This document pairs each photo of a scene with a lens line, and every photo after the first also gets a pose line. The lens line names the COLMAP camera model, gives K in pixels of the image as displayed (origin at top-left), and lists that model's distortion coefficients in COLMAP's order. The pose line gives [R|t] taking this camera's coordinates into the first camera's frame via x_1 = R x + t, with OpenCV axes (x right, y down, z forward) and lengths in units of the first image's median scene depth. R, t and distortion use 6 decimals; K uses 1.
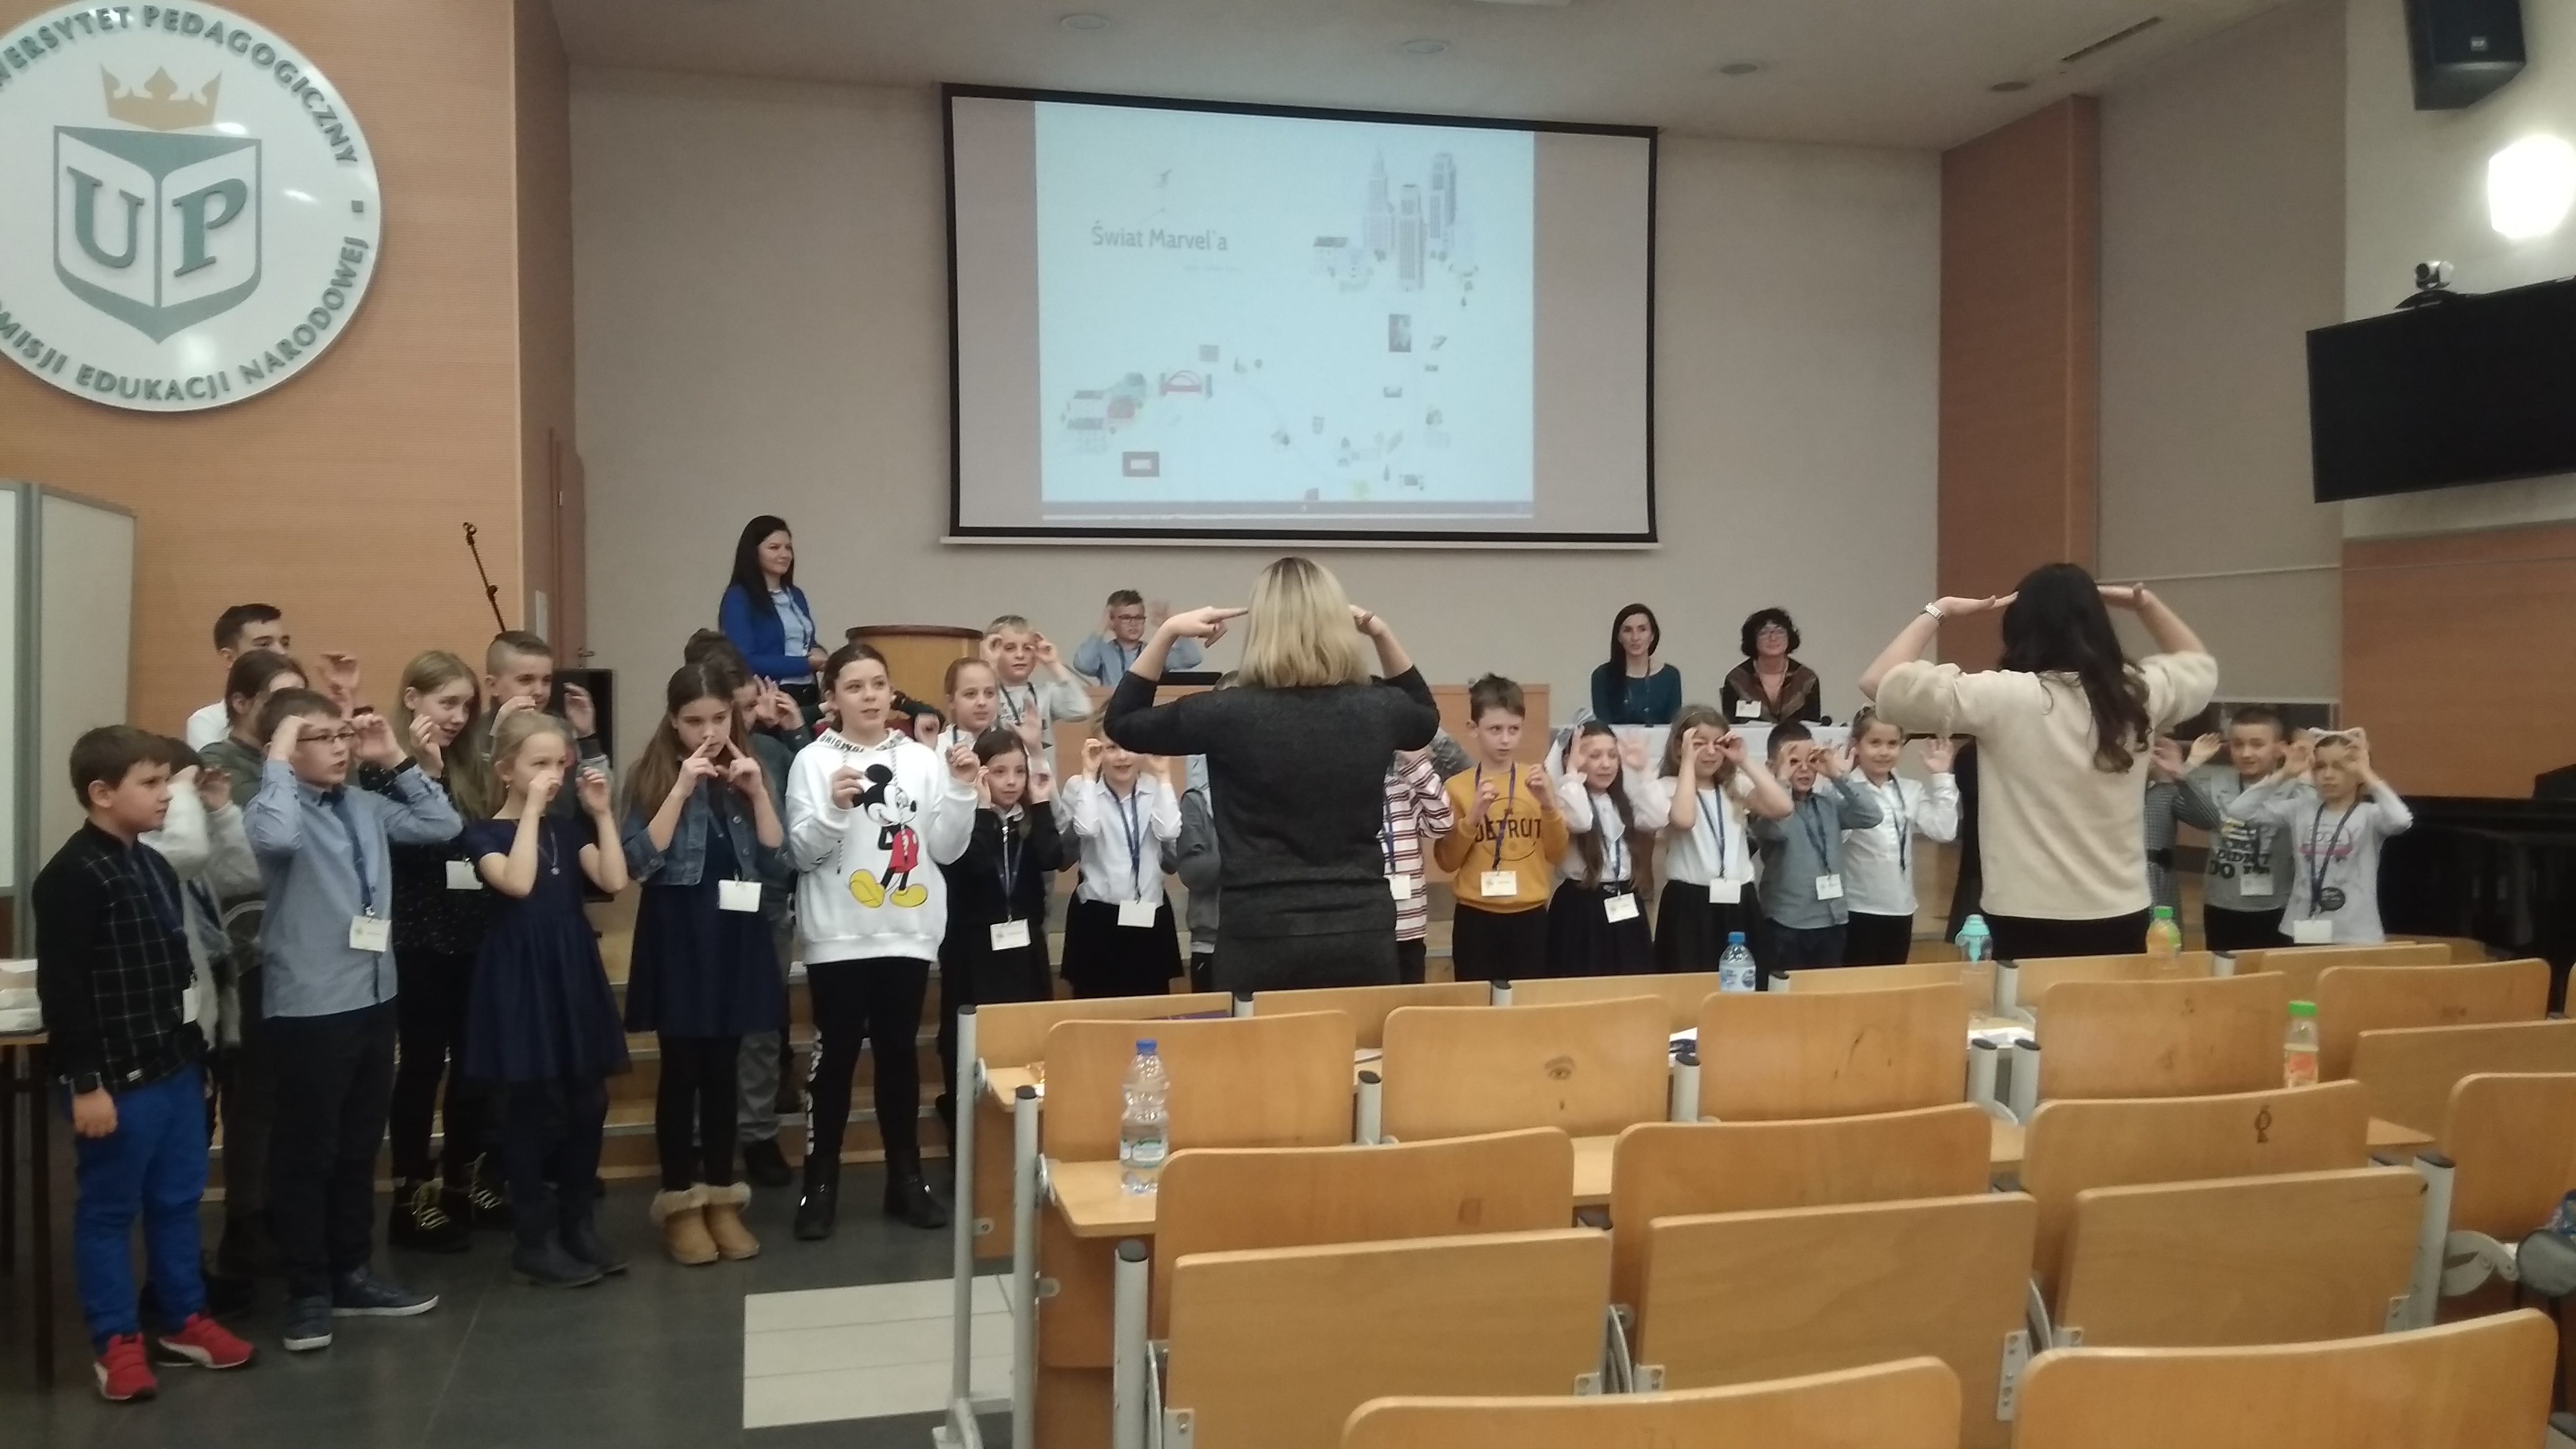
lens RADIAL K [[2079.7, 0, 1291.6], [0, 2079.7, 719.4], [0, 0, 1]] dist [0.102358, -0.180017]
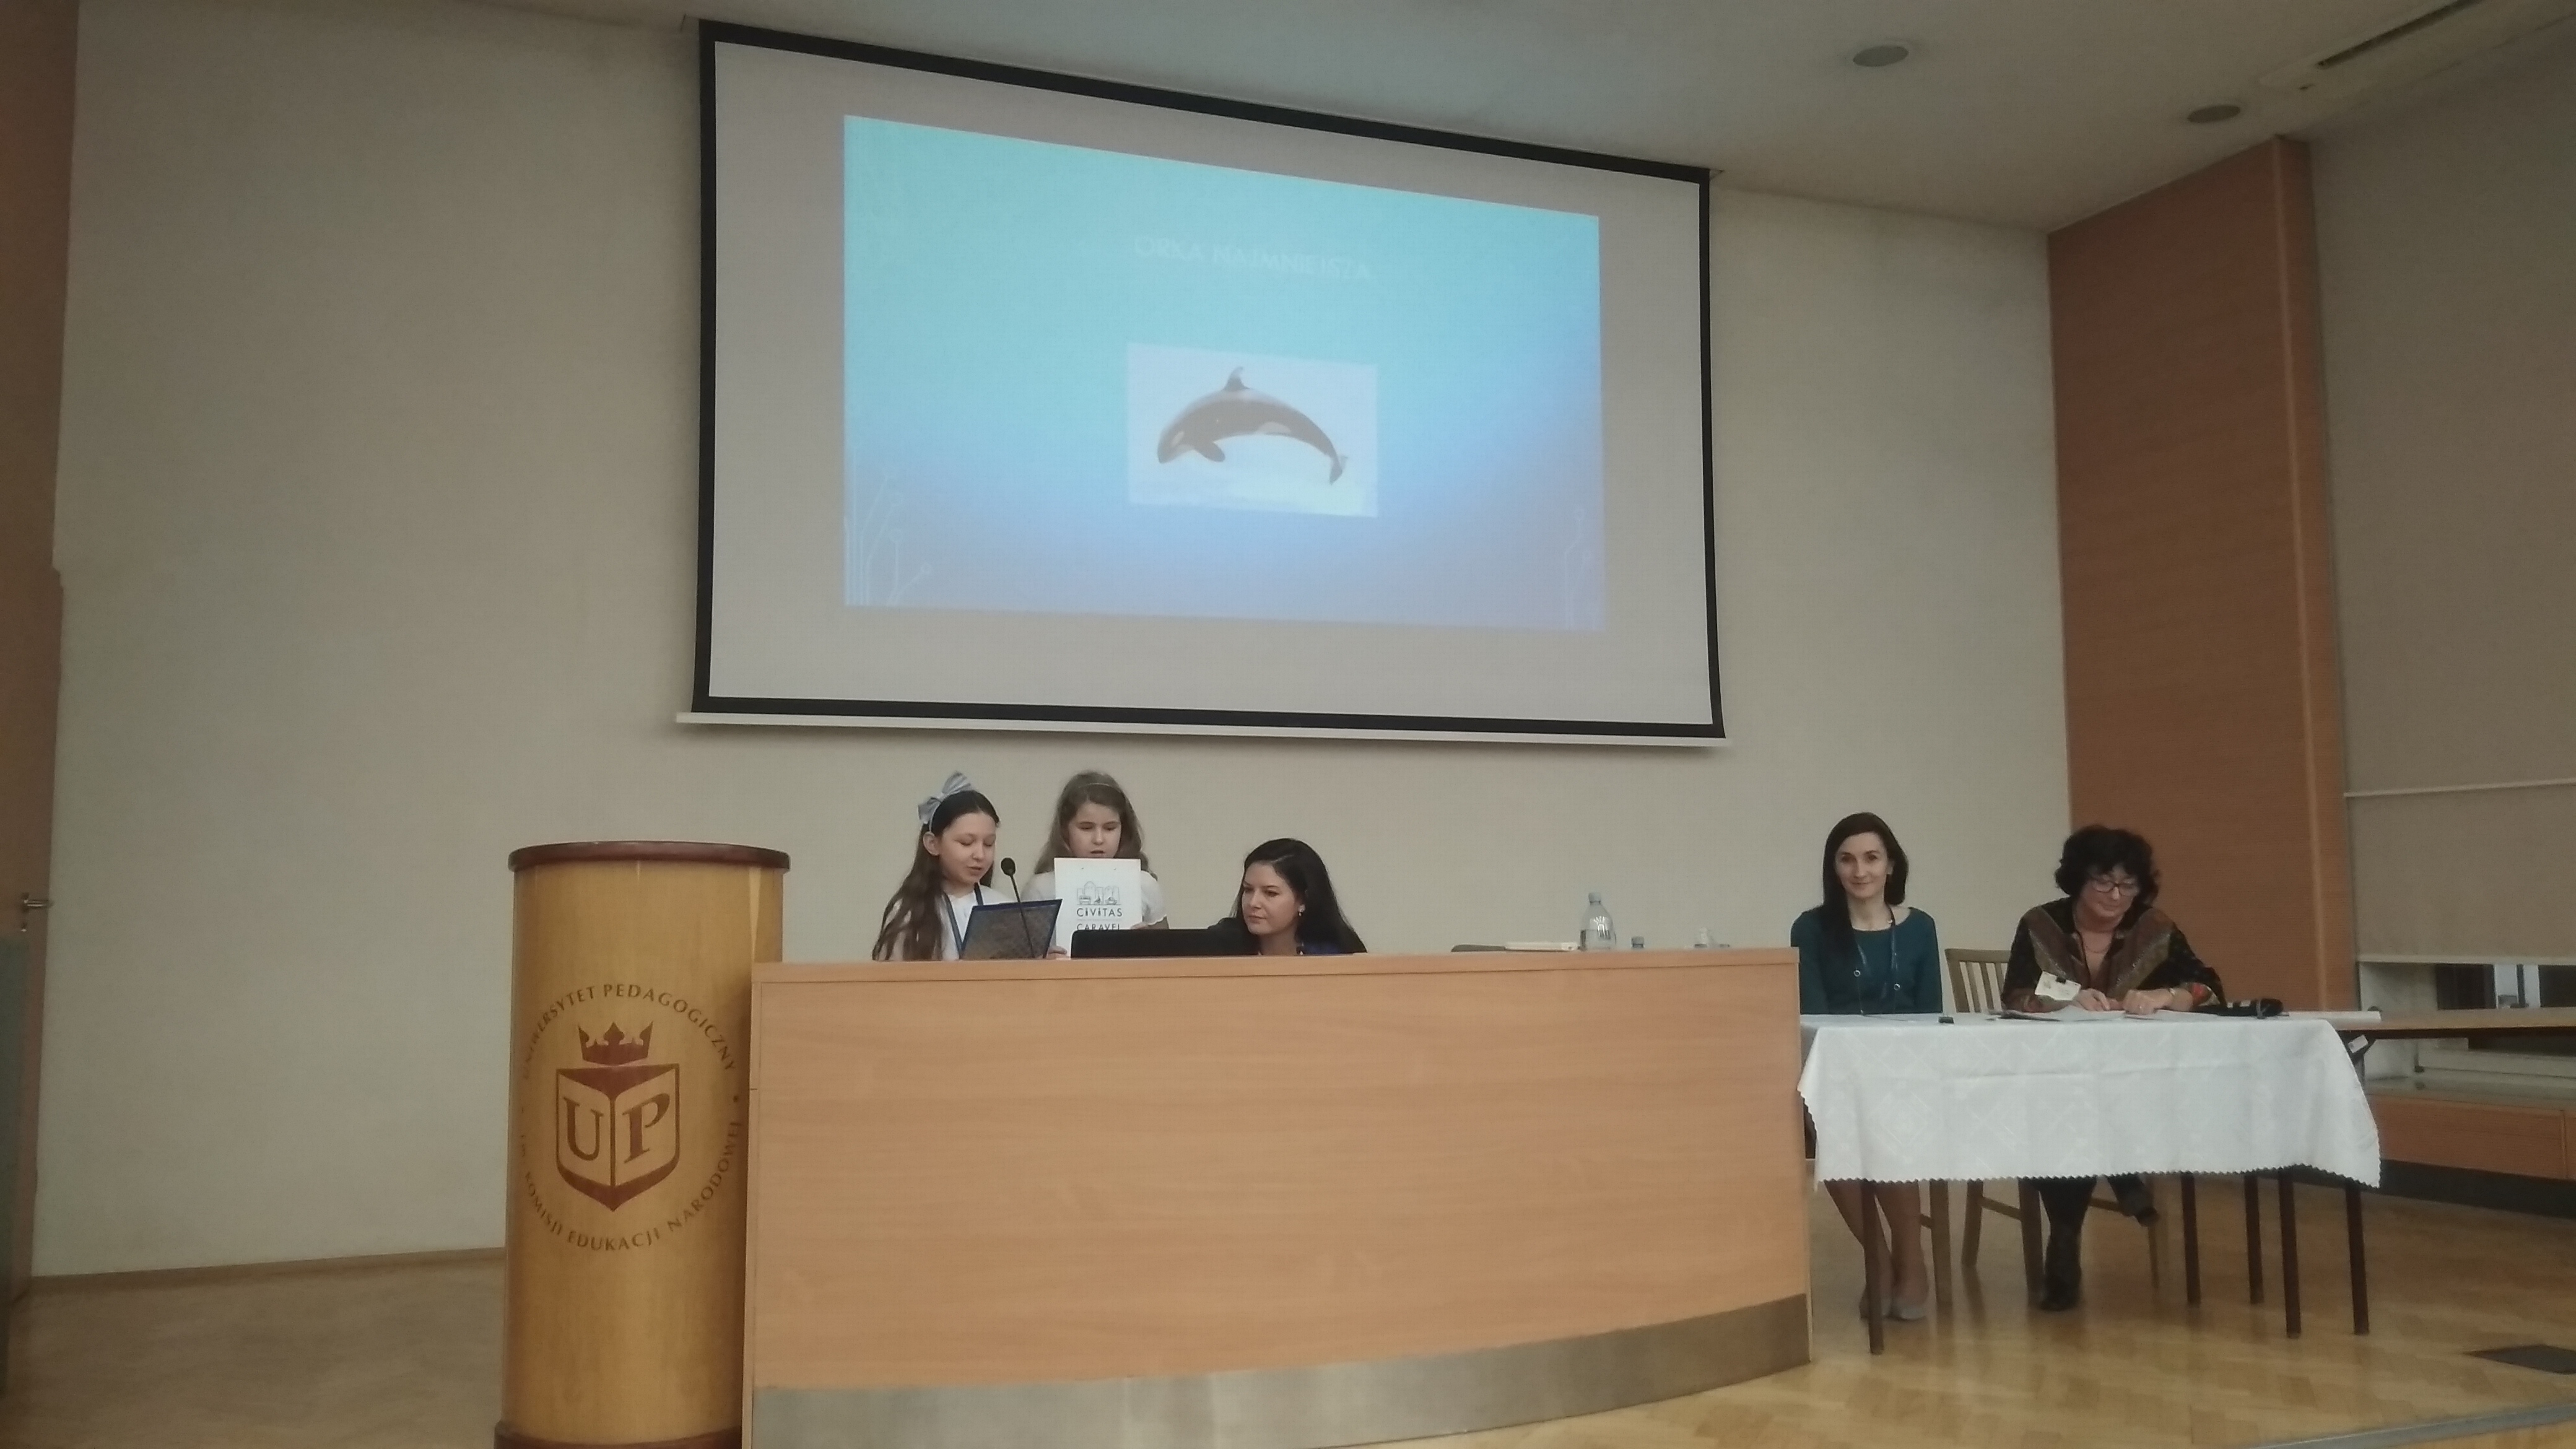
lens RADIAL K [[2079.7, 0, 1291.6], [0, 2079.7, 719.4], [0, 0, 1]] dist [0.102358, -0.180017]
pose [[0.989505, 0.008887, 0.144227, -0.091113], [0.008237, 0.993015, -0.117699, -0.012022], [-0.144266, 0.117652, 0.982520, 0.424521]]
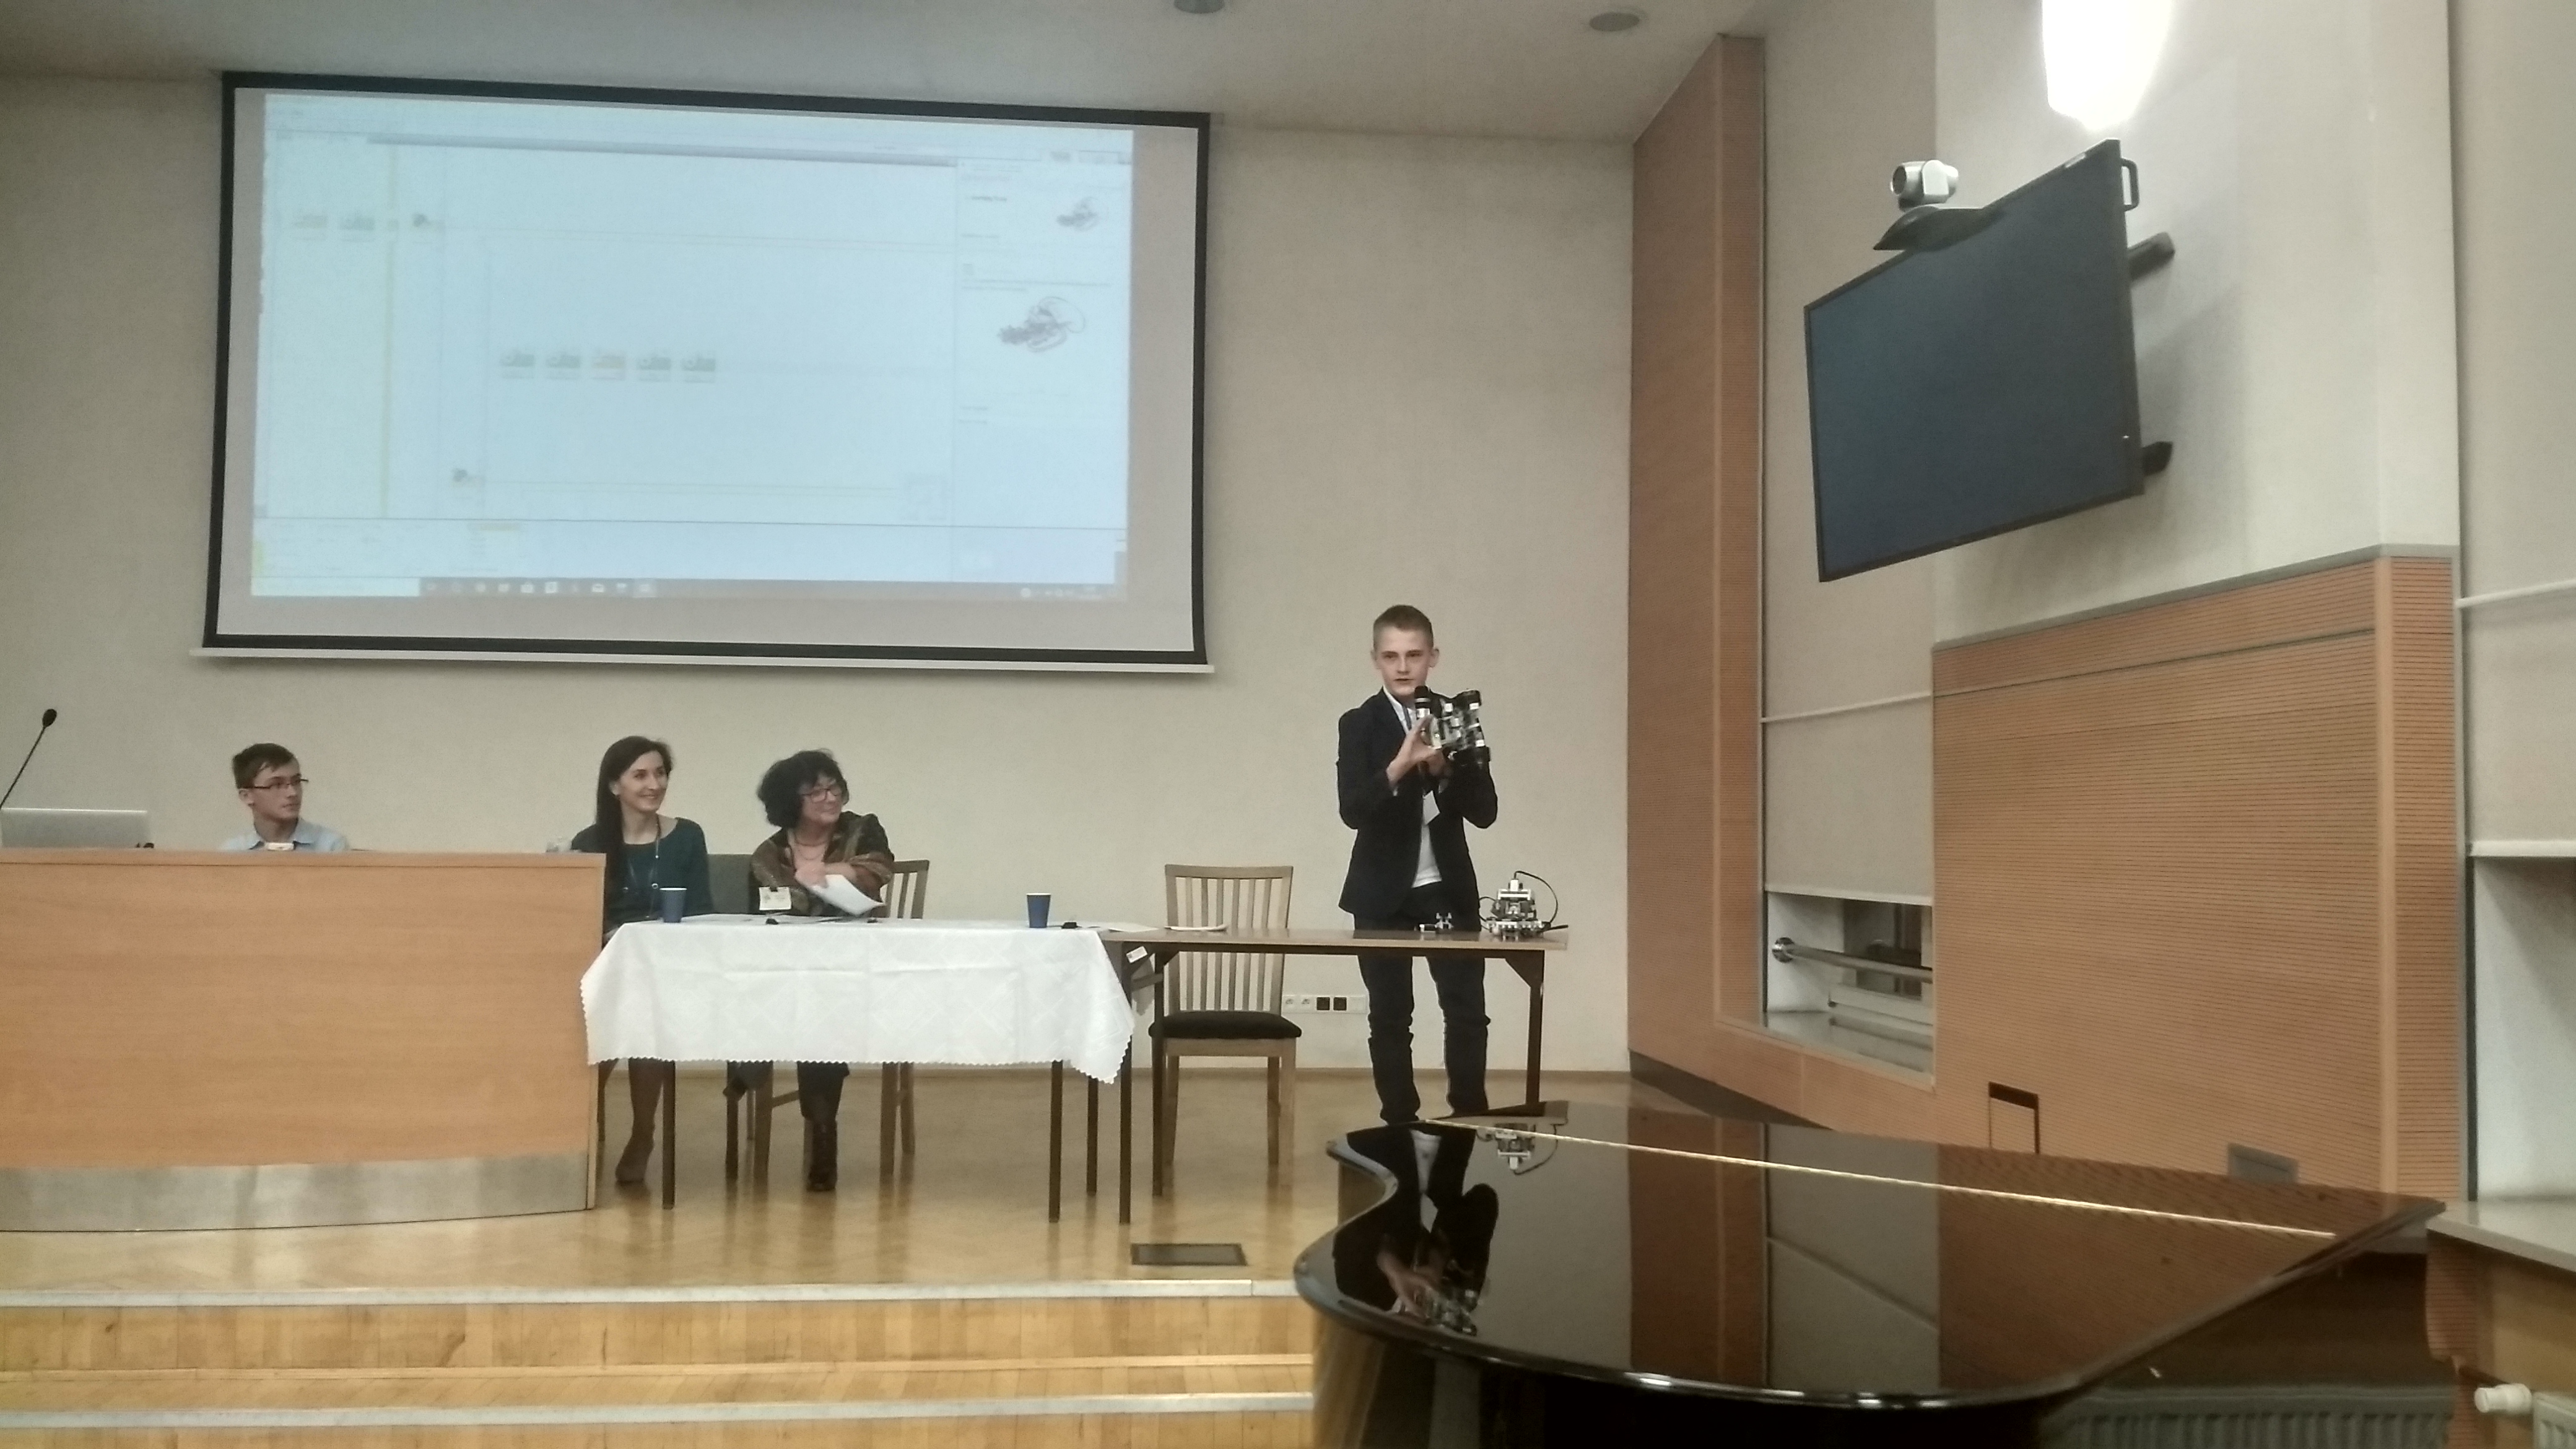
lens RADIAL K [[2090.7, 0, 1287.5], [0, 2090.7, 735.5], [0, 0, 1]] dist [0.085261, -0.137186]
pose [[0.987492, 0.008439, -0.157441, 0.412190], [-0.019538, 0.997419, -0.069085, -0.011911], [0.156452, 0.071297, 0.985109, 0.359823]]
